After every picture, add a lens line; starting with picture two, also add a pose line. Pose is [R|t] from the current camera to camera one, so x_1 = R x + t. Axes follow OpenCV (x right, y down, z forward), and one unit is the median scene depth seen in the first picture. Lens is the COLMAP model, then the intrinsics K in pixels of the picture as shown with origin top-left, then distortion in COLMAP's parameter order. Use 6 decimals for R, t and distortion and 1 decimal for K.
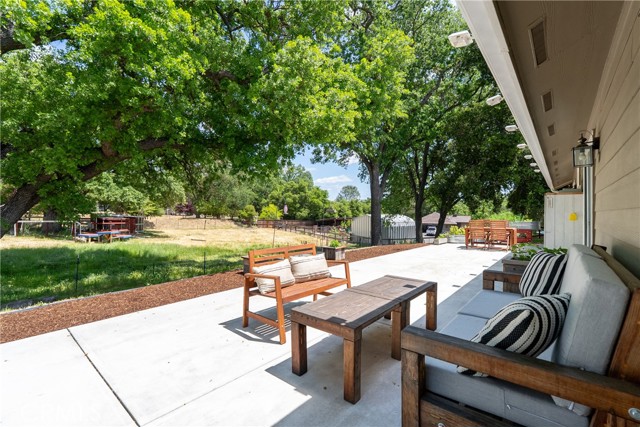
lens RADIAL K [[285.9, 0, 320.0], [0, 285.9, 213.5], [0, 0, 1]] dist [-0.000591, 0.000145]
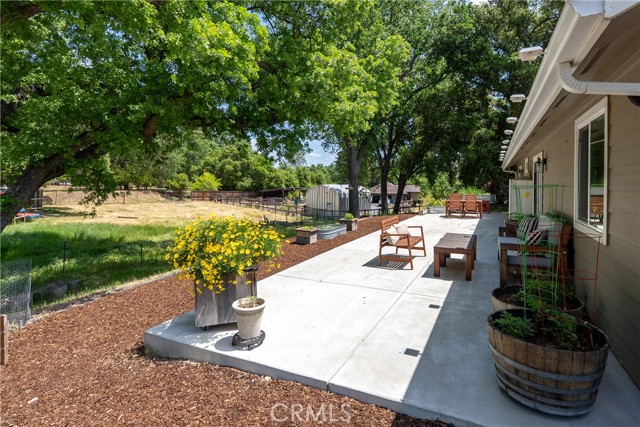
lens RADIAL K [[333.6, 0, 343.3], [0, 333.6, 183.1], [0, 0, 1]] dist [-0.000594, 0.000059]
pose [[0.961768, -0.000254, 0.273867, -0.107512], [-0.000946, 0.999991, 0.004250, -0.010538], [-0.273865, -0.004347, 0.961758, -0.089538]]
